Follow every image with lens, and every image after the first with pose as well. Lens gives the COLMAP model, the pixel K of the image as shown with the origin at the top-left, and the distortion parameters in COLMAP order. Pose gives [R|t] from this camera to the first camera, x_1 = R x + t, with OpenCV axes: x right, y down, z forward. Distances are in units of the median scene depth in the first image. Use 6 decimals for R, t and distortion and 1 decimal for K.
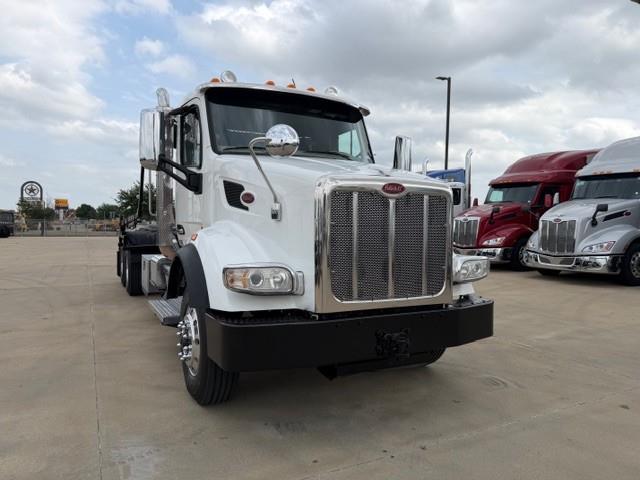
lens RADIAL K [[443.9, 0, 320.7], [0, 443.9, 291.9], [0, 0, 1]] dist [0.025630, -0.004154]
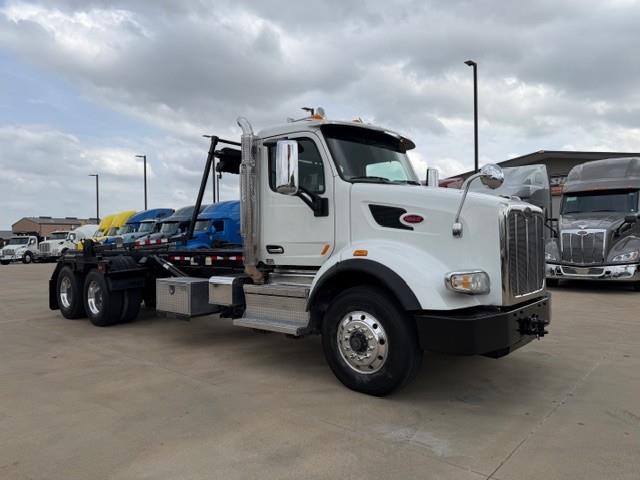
lens RADIAL K [[448.8, 0, 297.5], [0, 448.8, 306.9], [0, 0, 1]] dist [0.002632, 0.004344]
pose [[0.931835, -0.079245, 0.354124, -0.784280], [0.084136, 0.996453, 0.001591, -0.001877], [-0.352994, 0.028312, 0.935197, -0.022658]]
